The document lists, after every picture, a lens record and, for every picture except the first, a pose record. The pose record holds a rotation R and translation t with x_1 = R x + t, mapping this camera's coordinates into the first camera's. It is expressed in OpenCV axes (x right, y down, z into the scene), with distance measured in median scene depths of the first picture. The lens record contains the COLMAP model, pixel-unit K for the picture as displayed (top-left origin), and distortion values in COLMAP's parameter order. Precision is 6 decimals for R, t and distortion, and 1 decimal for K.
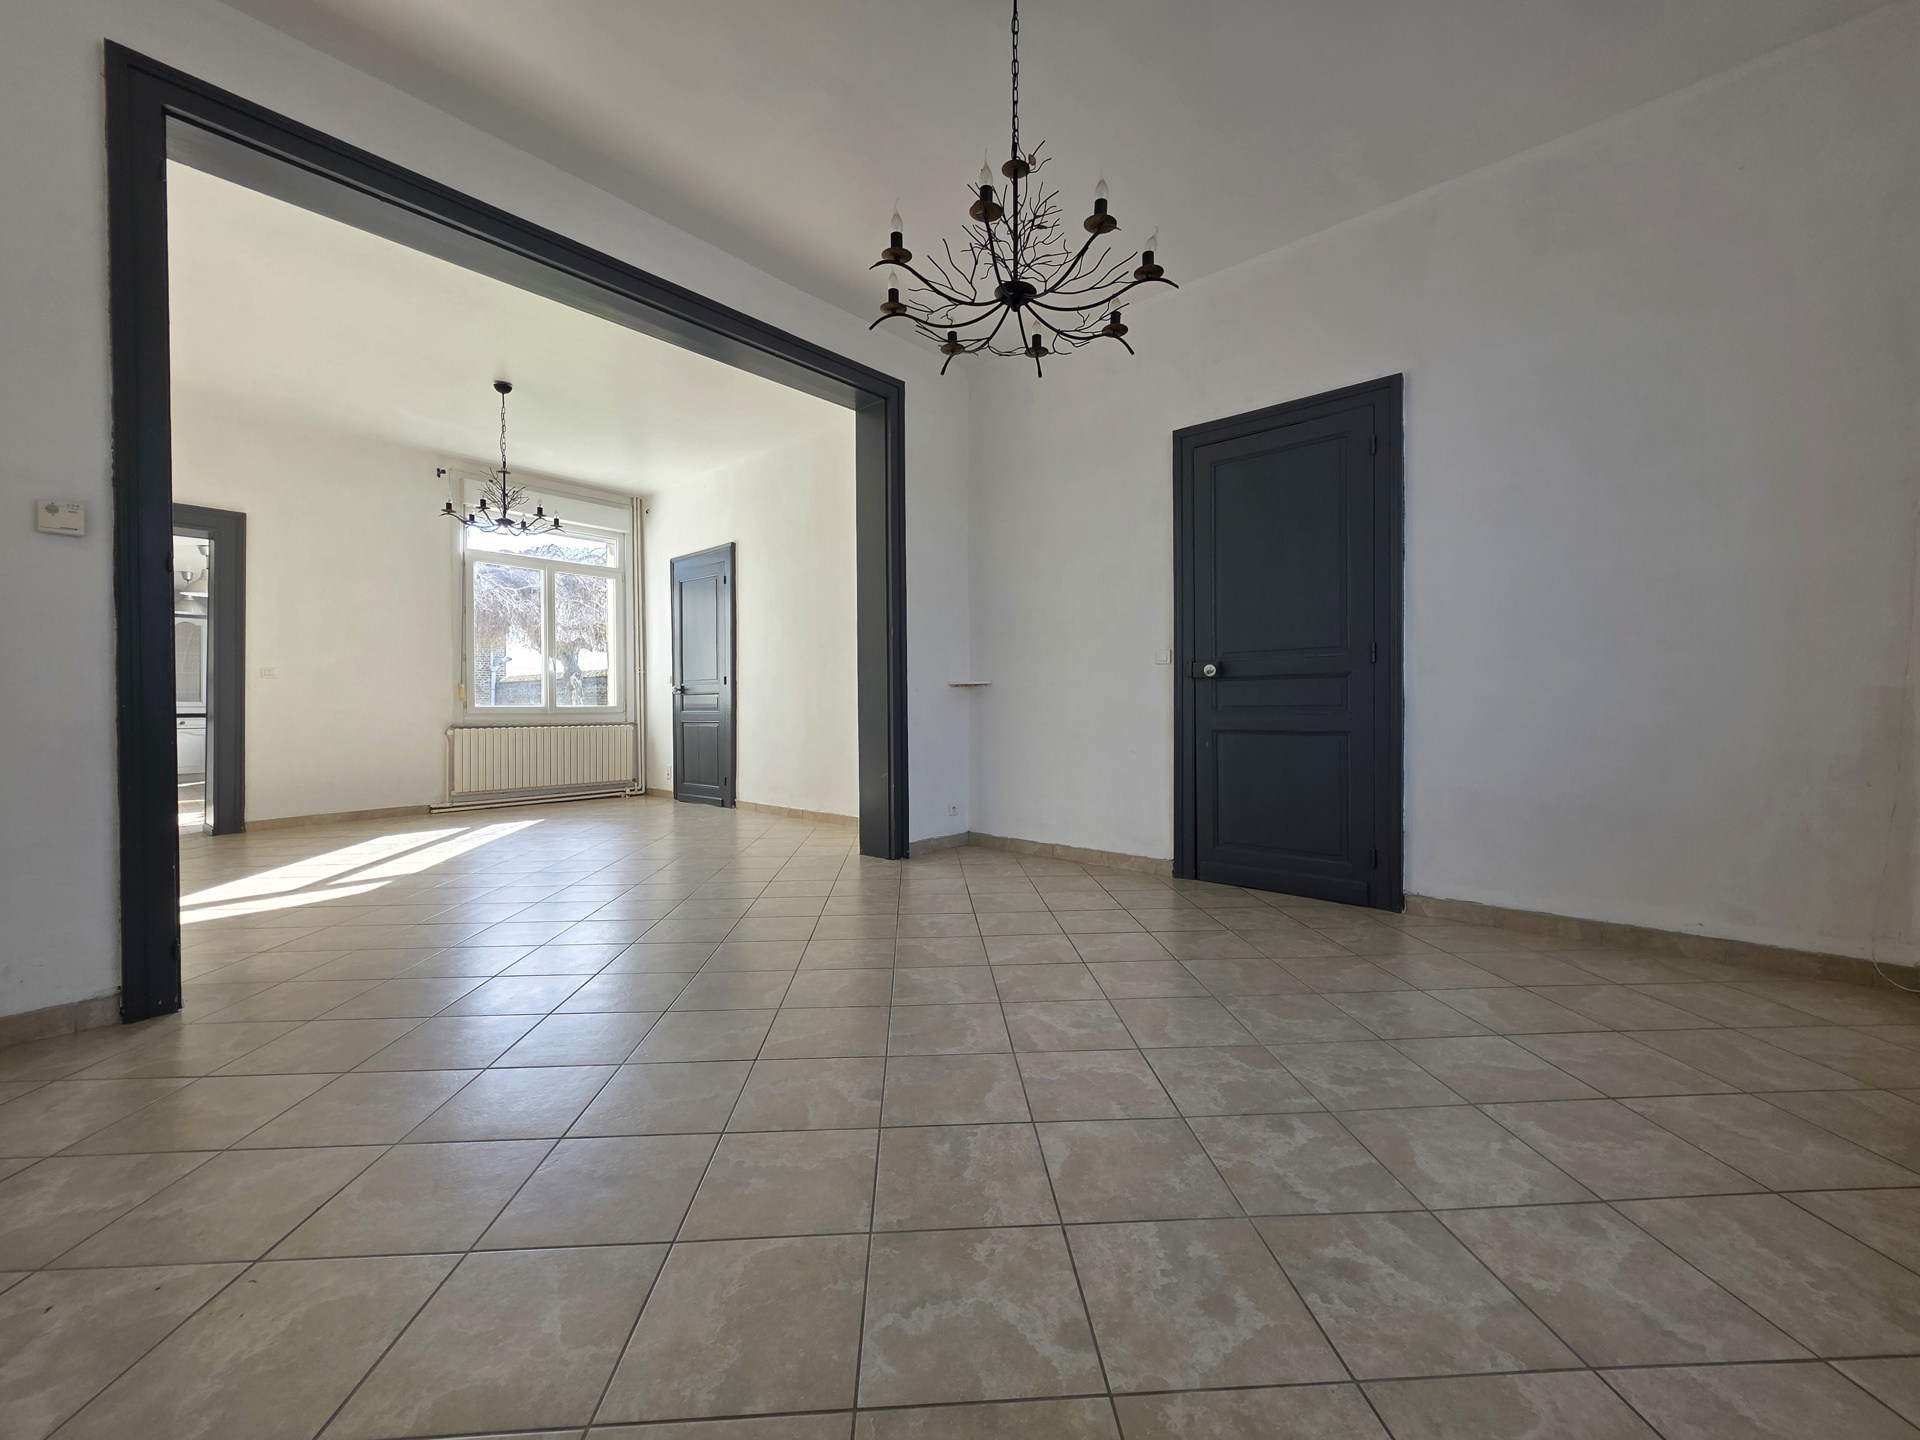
lens RADIAL K [[769.2, 0, 972.1], [0, 769.2, 713.0], [0, 0, 1]] dist [0.000614, -0.000343]
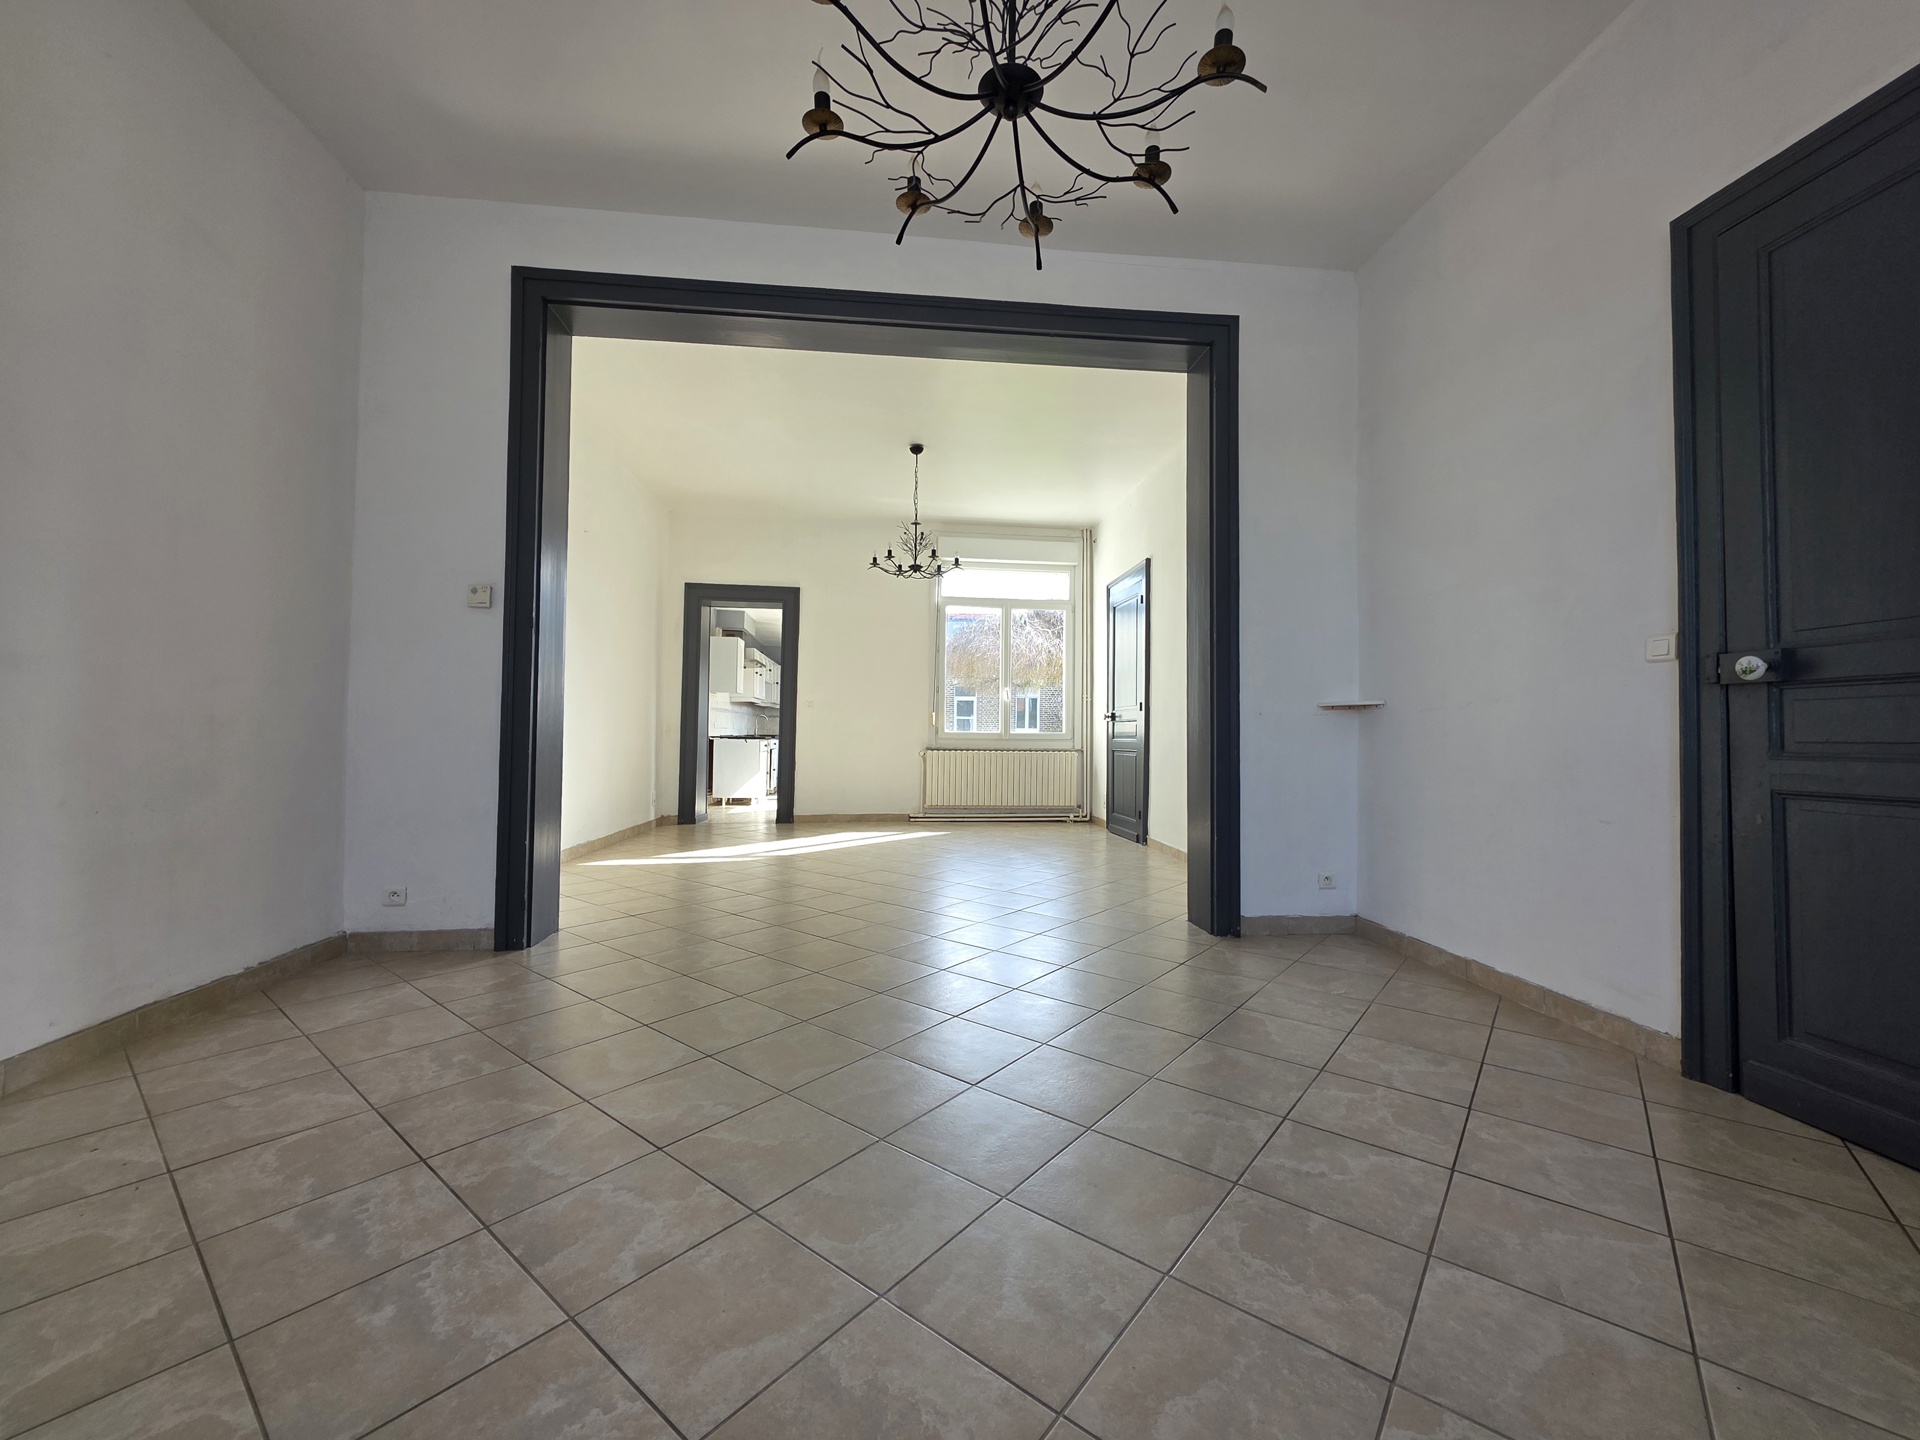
lens RADIAL K [[769.2, 0, 956.1], [0, 769.2, 714.9], [0, 0, 1]] dist [0.000614, -0.000343]
pose [[0.734253, -0.004743, -0.678859, 0.206634], [-0.020306, 0.999375, -0.028946, -0.001015], [0.678572, 0.035039, 0.733698, 0.231544]]
